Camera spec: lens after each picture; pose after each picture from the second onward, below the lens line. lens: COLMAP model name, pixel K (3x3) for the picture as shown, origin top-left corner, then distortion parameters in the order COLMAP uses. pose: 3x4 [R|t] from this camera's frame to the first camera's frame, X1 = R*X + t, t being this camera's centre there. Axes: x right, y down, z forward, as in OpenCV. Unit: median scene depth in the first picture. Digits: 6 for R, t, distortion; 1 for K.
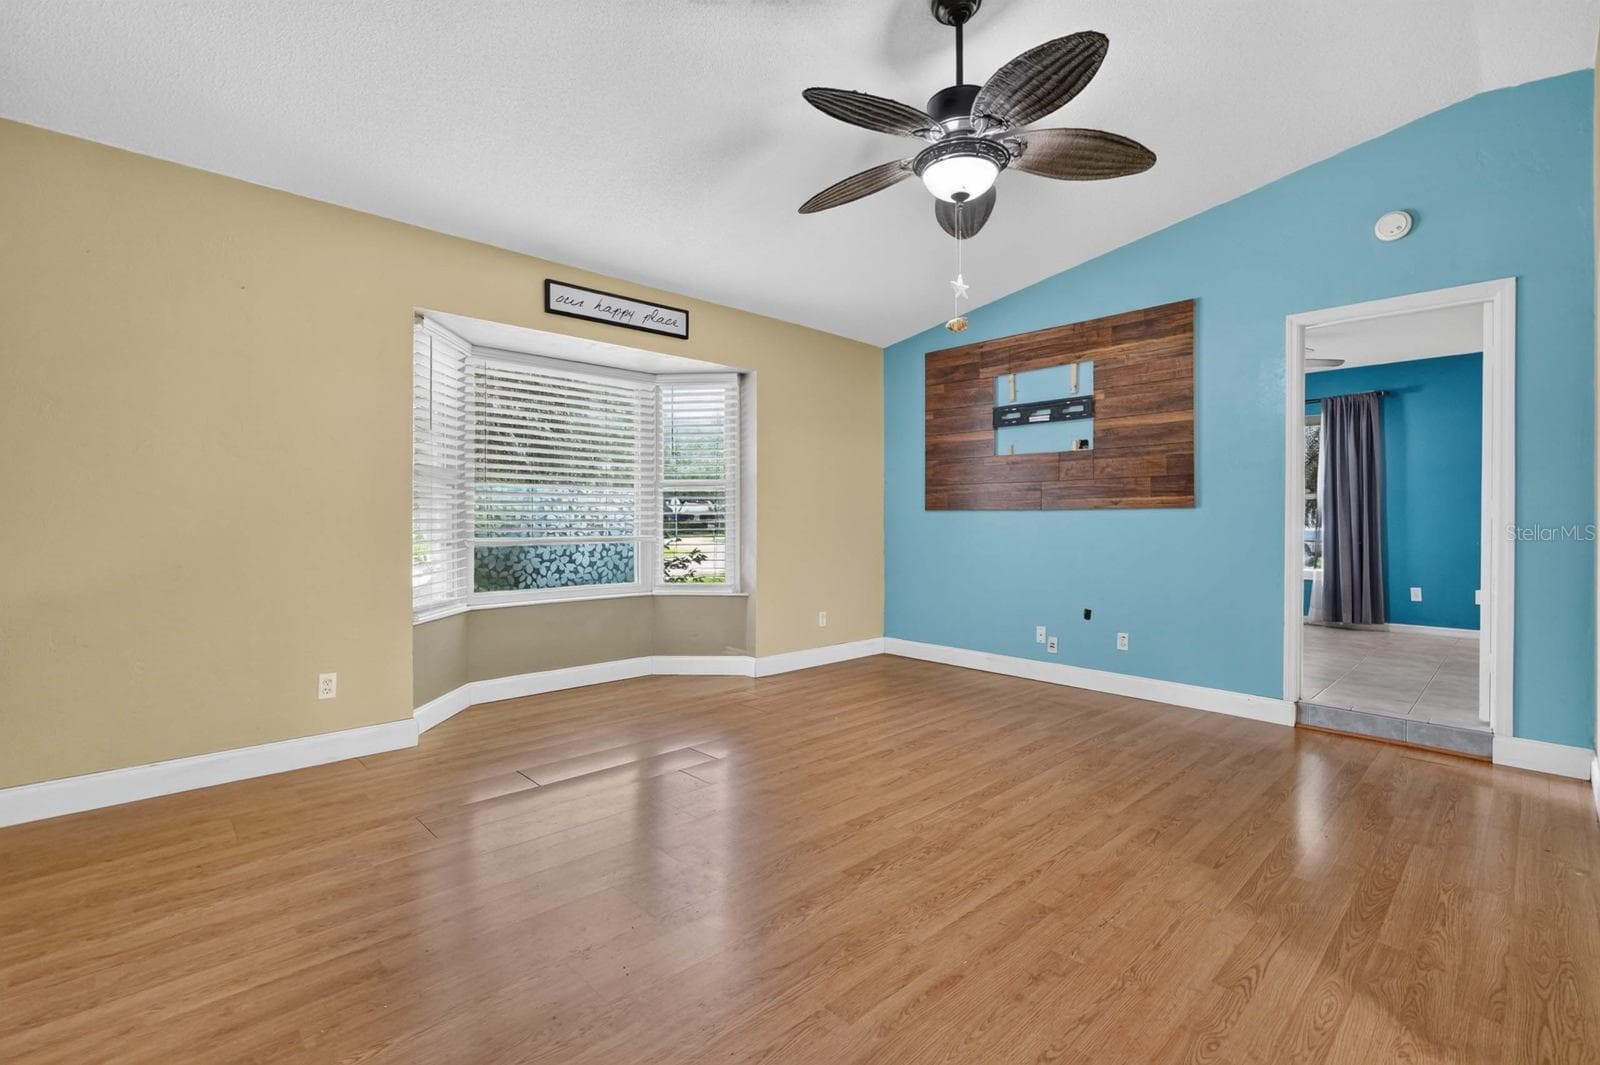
lens RADIAL K [[704.7, 0, 801.0], [0, 704.7, 532.6], [0, 0, 1]] dist [-0.004454, -0.000247]
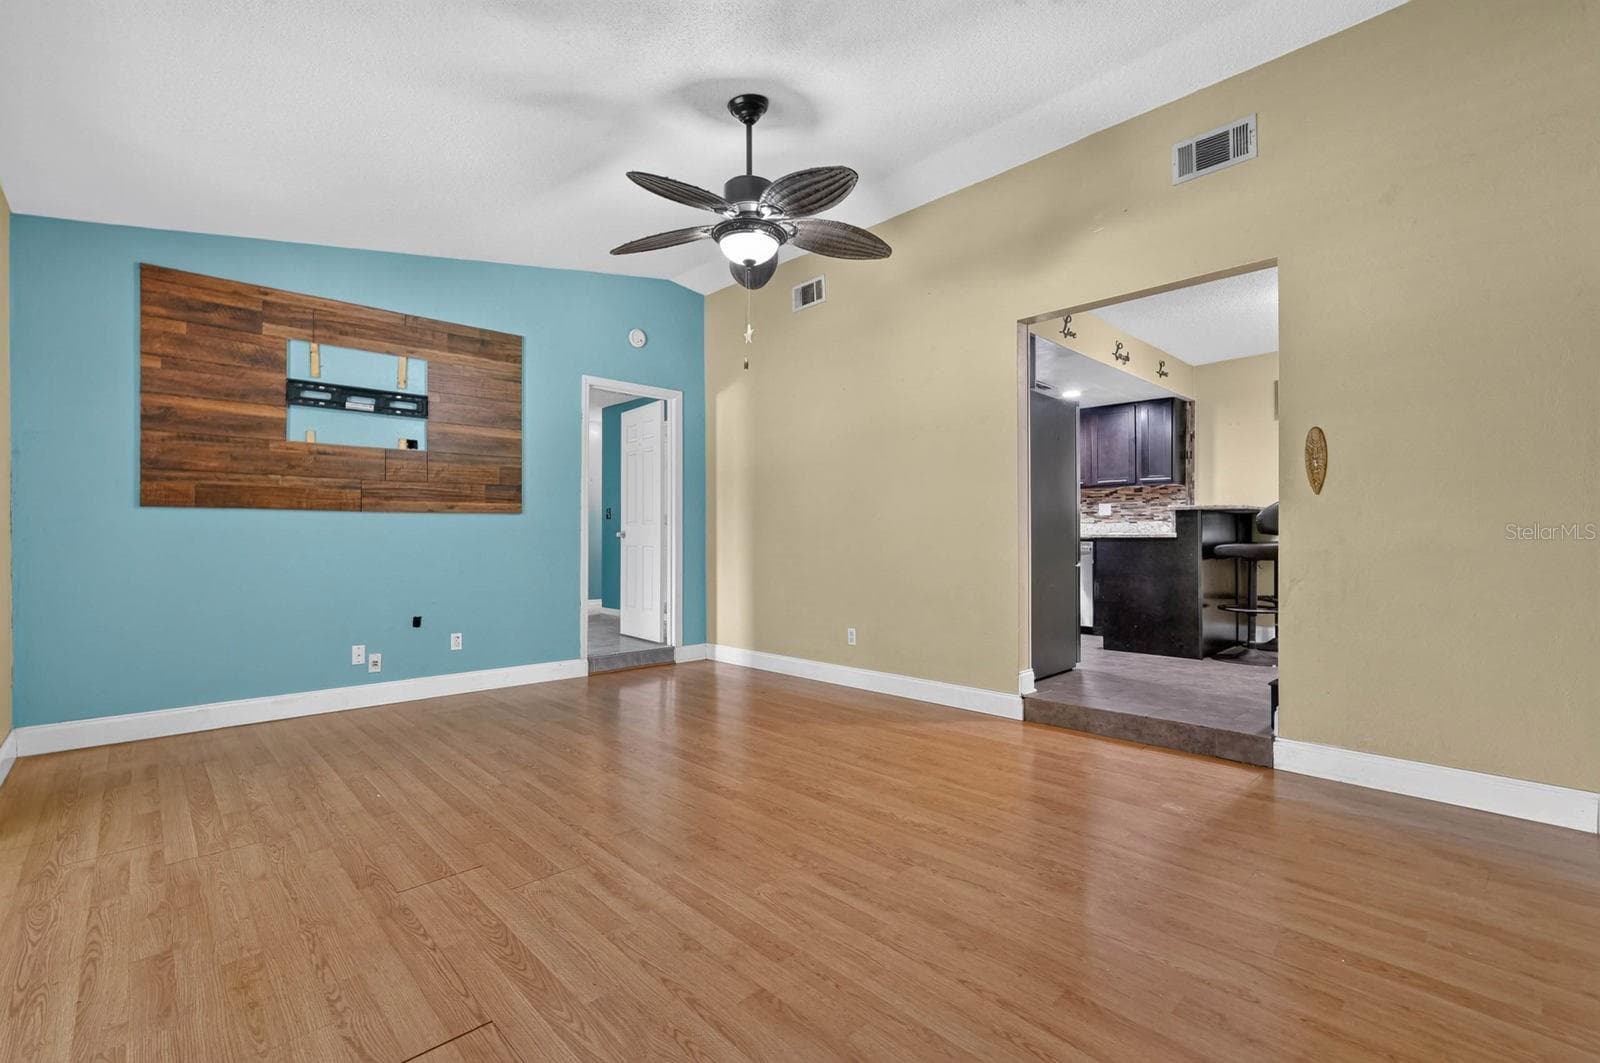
lens RADIAL K [[704.7, 0, 801.0], [0, 704.7, 531.6], [0, 0, 1]] dist [-0.004454, -0.000247]
pose [[0.015377, -0.001194, 0.999881, -0.559228], [0.014779, 0.999890, 0.000967, 0.000030], [-0.999773, 0.014762, 0.015393, 0.473671]]
